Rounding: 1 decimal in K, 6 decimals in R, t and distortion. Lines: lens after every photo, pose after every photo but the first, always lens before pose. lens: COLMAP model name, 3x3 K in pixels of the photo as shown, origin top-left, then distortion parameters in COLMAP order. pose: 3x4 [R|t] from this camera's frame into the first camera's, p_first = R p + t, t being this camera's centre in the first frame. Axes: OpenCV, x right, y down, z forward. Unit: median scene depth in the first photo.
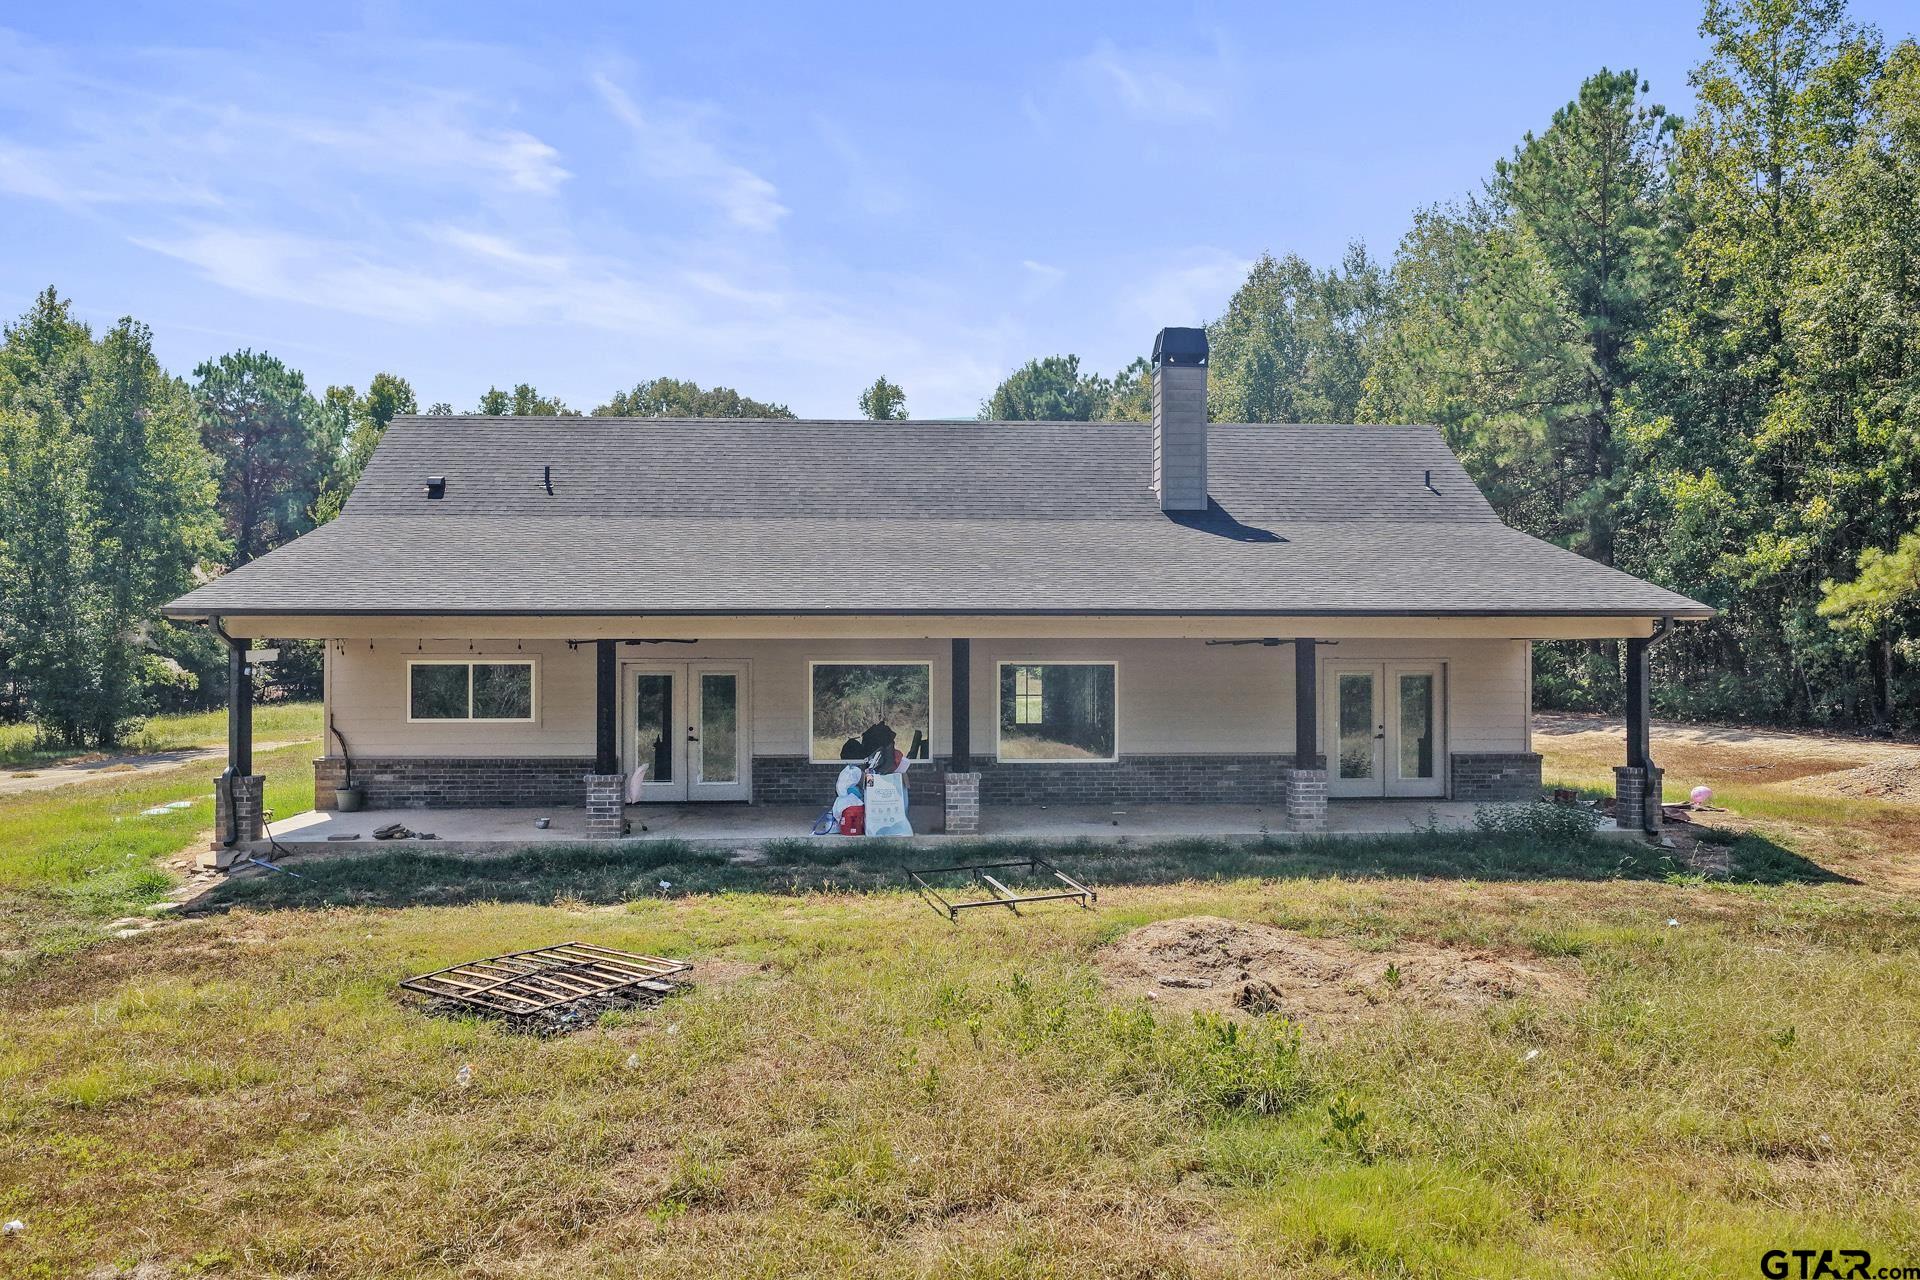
lens RADIAL K [[1604.6, 0, 956.3], [0, 1604.6, 640.7], [0, 0, 1]] dist [-0.016334, 0.035861]
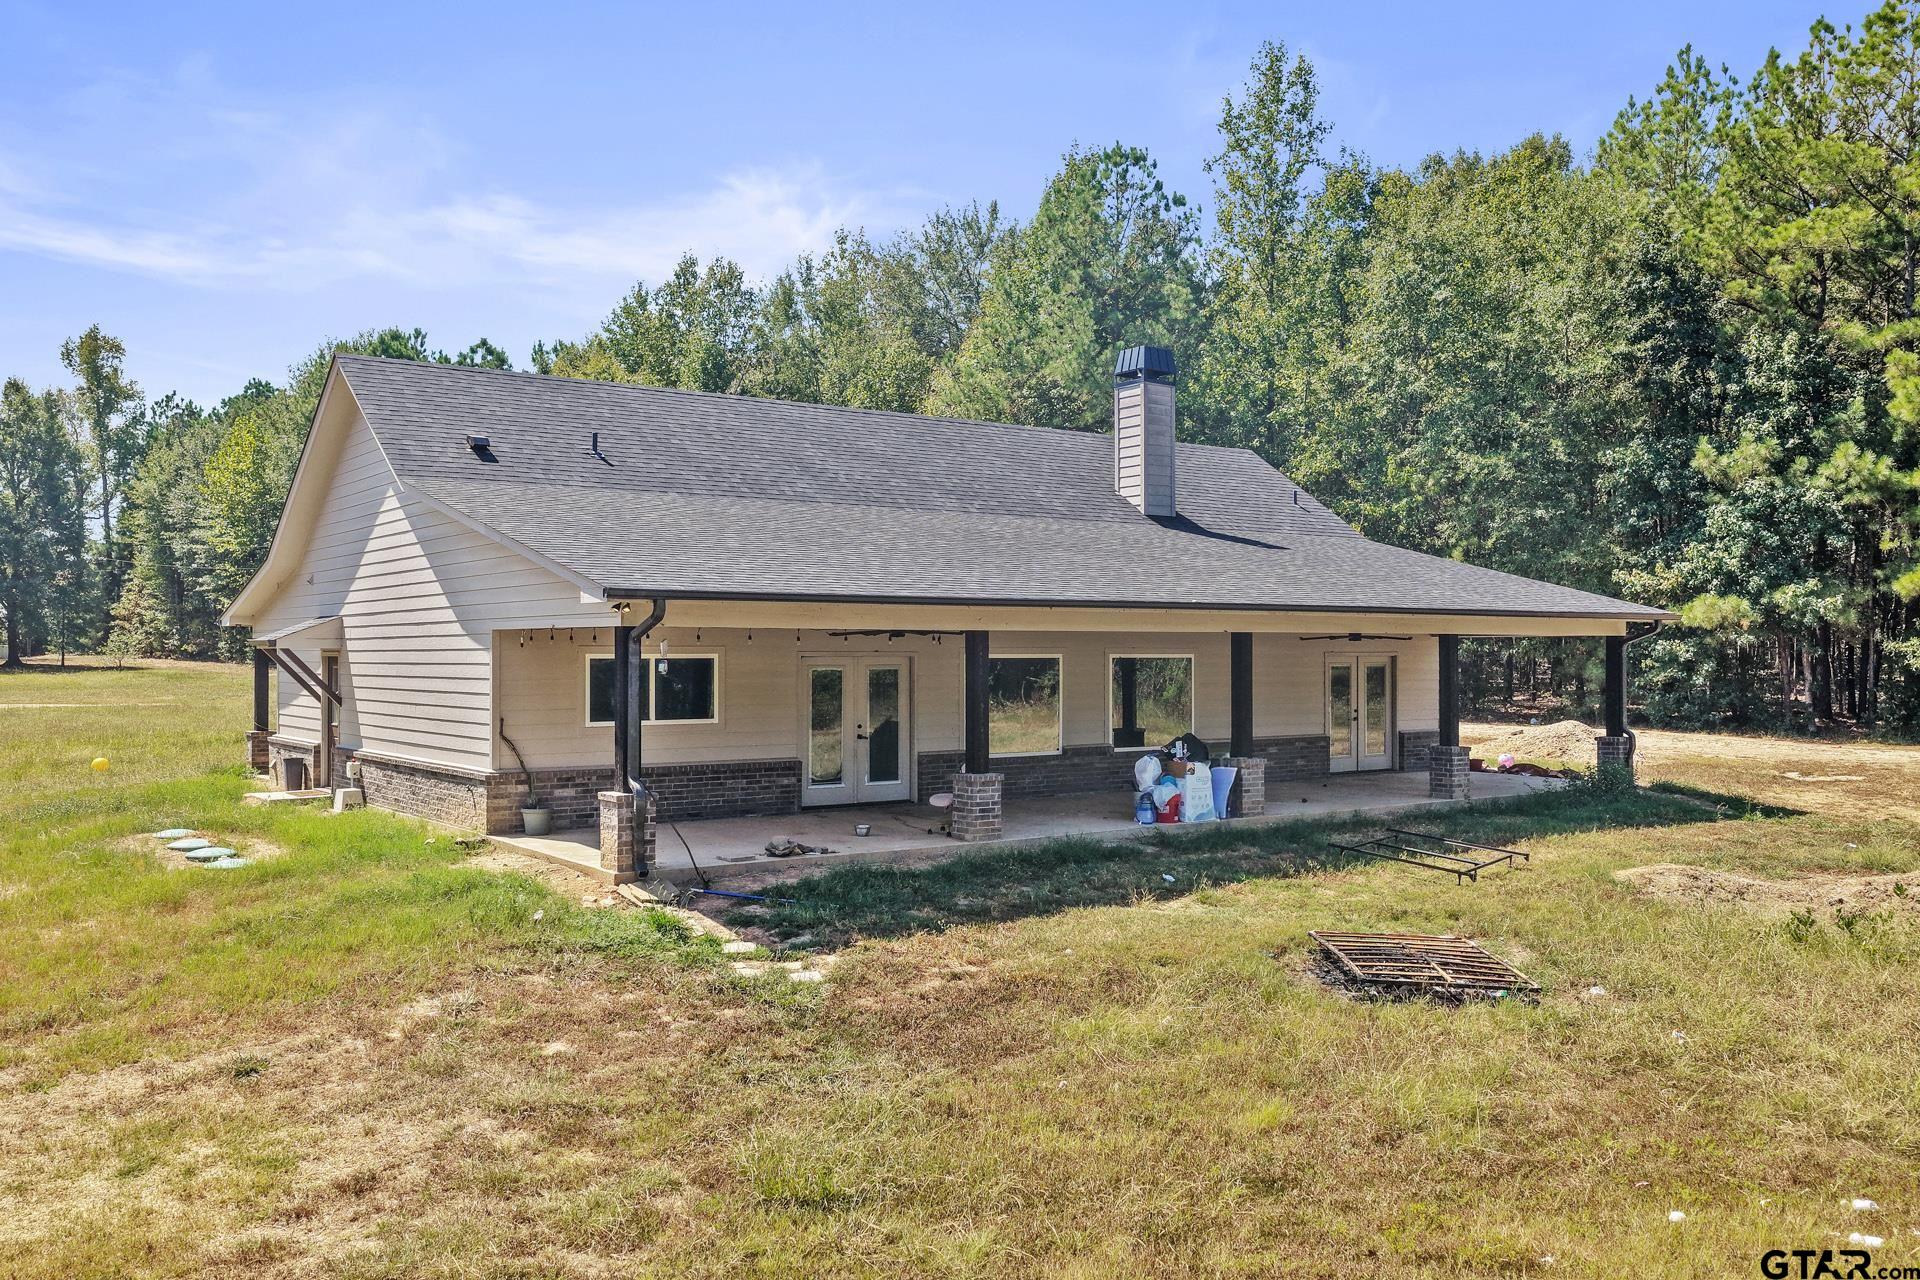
lens RADIAL K [[1604.6, 0, 951.7], [0, 1604.6, 638.3], [0, 0, 1]] dist [-0.016334, 0.035861]
pose [[0.846926, 0.005144, 0.531686, -0.627793], [-0.005589, 0.999984, -0.000773, 0.003739], [-0.531681, -0.002317, 0.846941, 0.174799]]
